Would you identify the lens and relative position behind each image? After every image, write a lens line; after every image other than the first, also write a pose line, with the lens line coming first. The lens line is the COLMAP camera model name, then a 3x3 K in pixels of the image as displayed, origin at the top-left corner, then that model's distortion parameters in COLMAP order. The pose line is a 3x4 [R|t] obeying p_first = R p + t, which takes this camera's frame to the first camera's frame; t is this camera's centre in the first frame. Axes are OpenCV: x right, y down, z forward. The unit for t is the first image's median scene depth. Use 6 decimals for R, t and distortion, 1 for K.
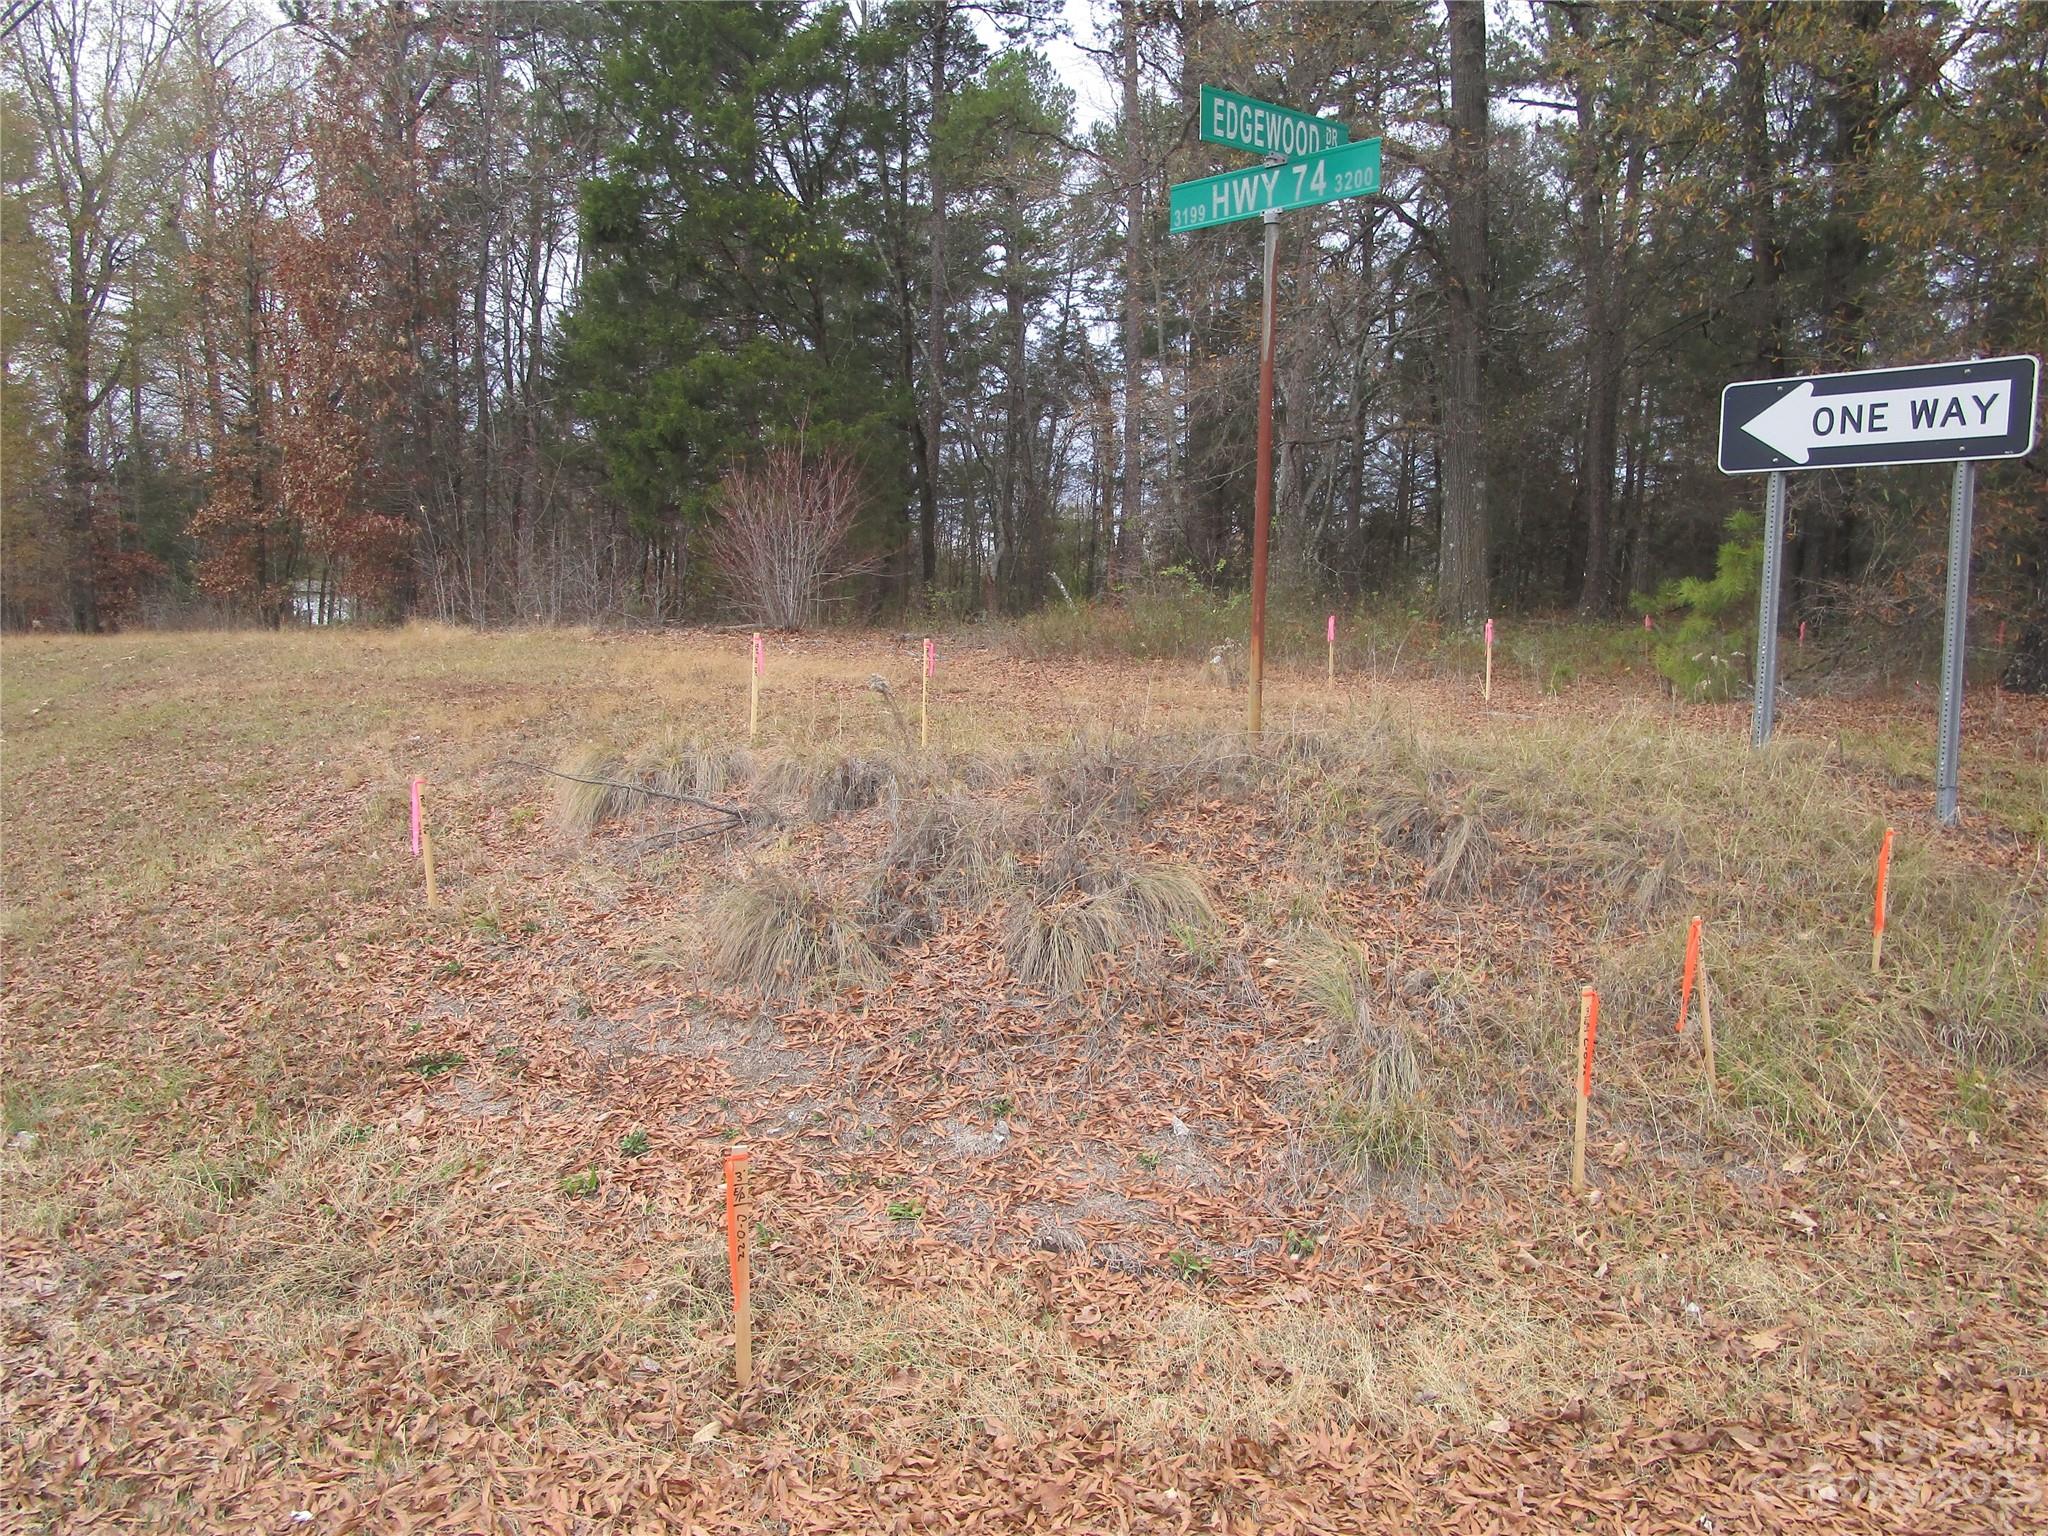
lens RADIAL K [[1449.8, 0, 1022.9], [0, 1449.8, 772.8], [0, 0, 1]] dist [-0.031619, 0.010351]
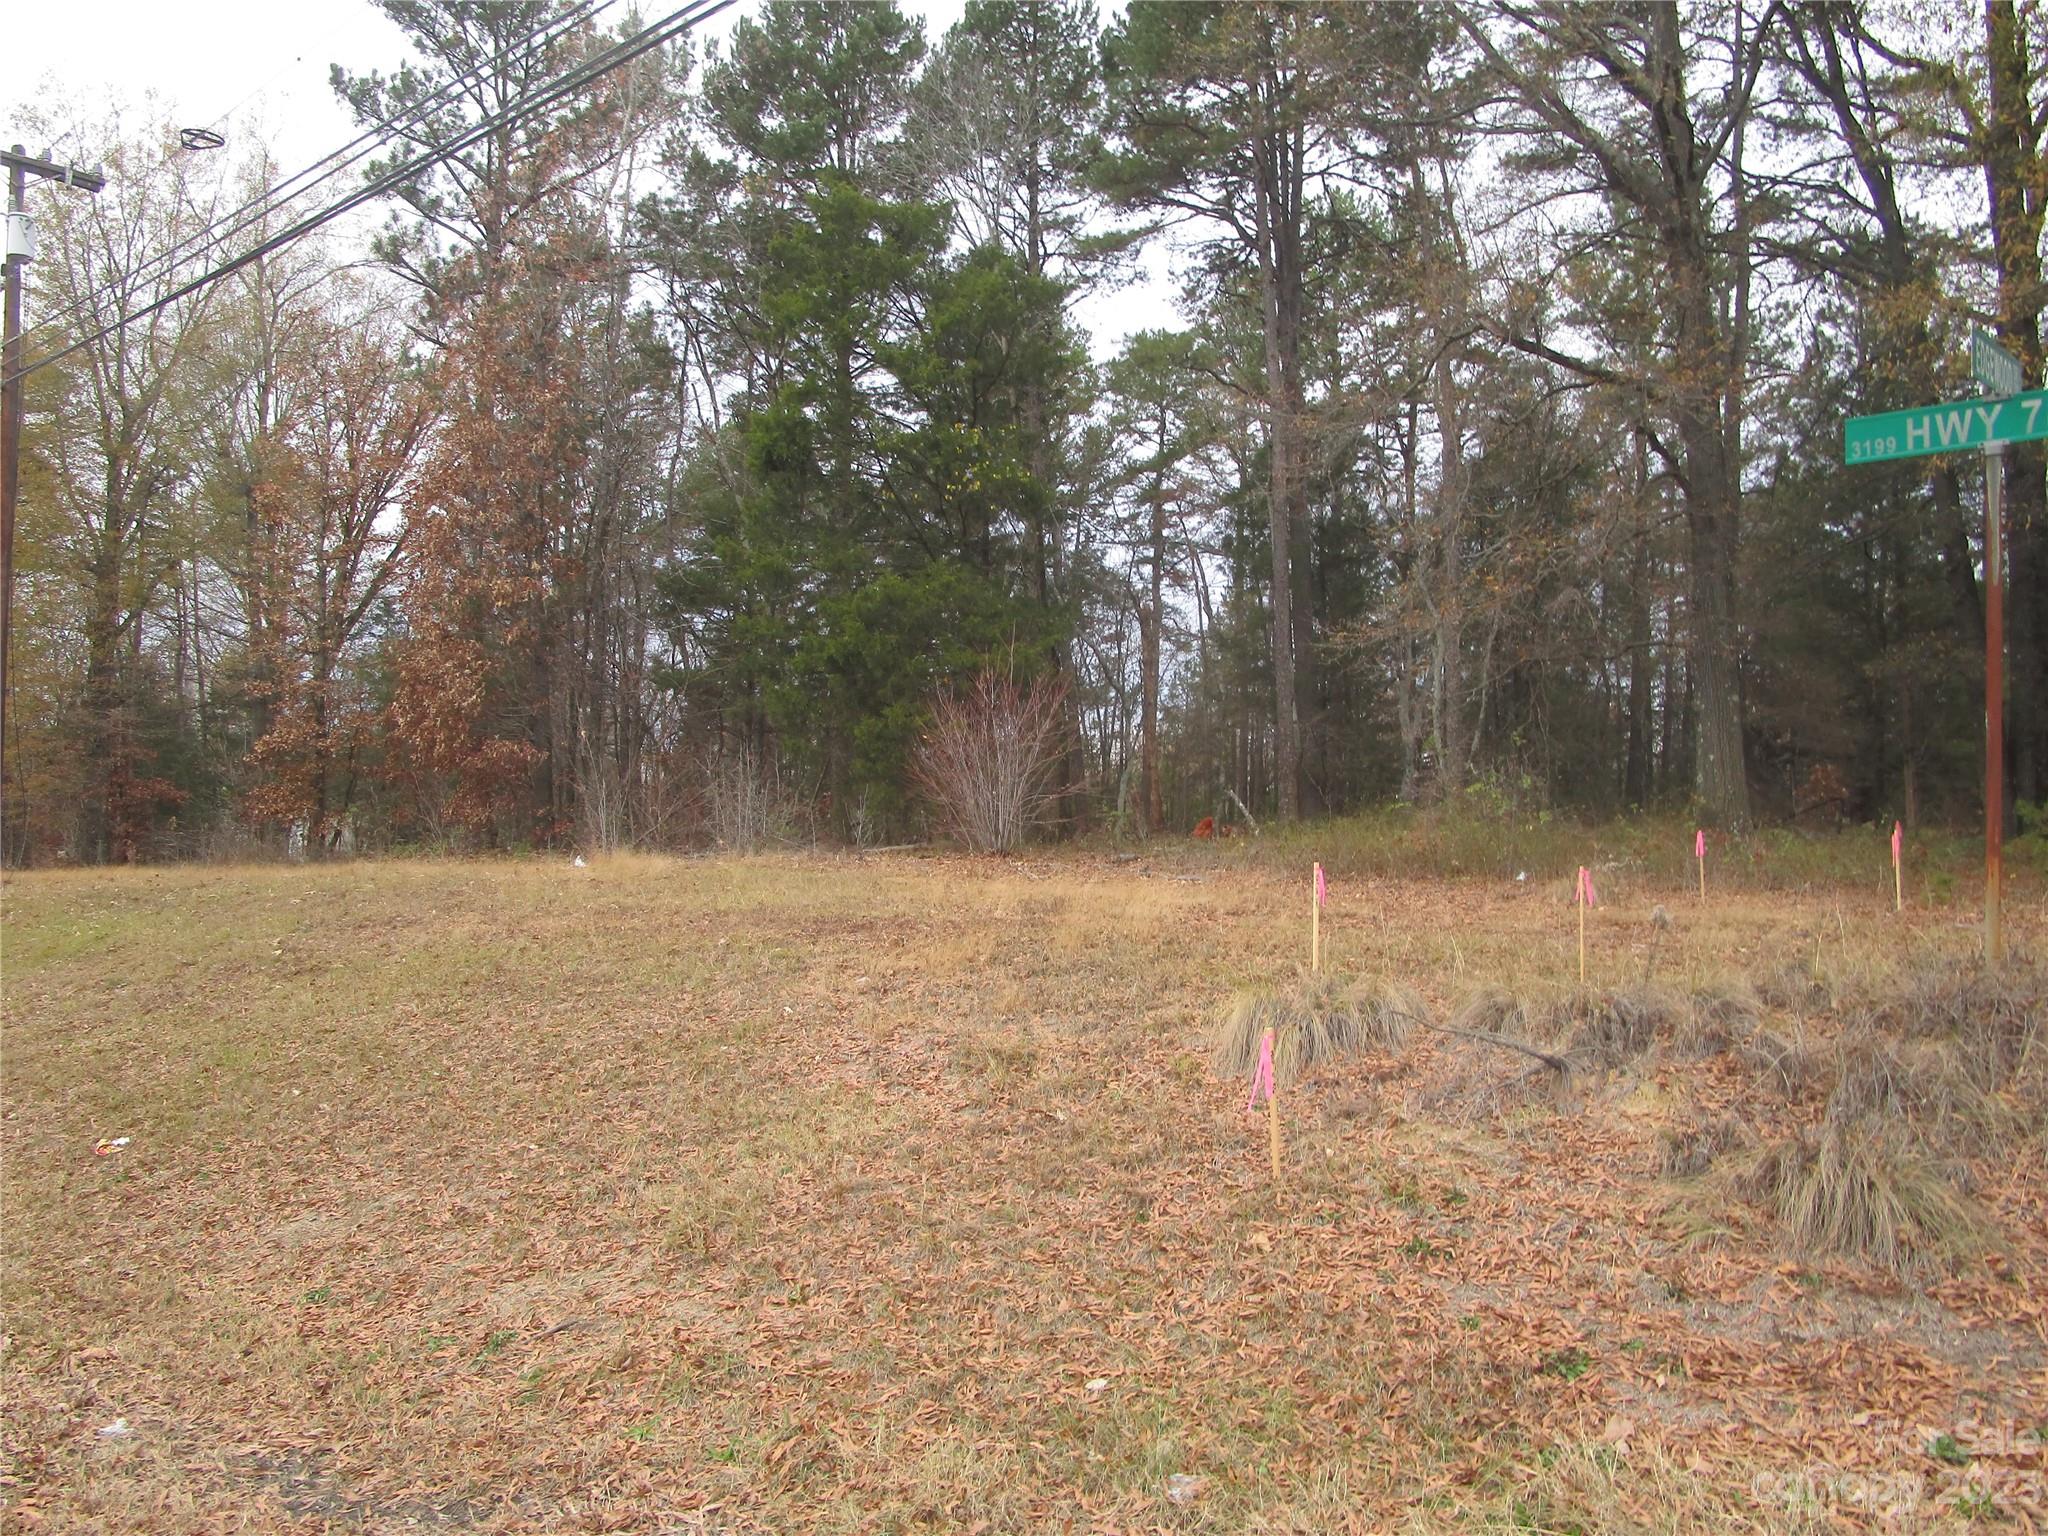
lens RADIAL K [[1449.8, 0, 1024.9], [0, 1449.8, 763.3], [0, 0, 1]] dist [-0.031619, 0.010351]
pose [[0.997899, -0.015403, 0.062938, -0.207845], [0.024793, 0.988183, -0.151257, -0.010215], [-0.059865, 0.152500, 0.986489, 0.026590]]
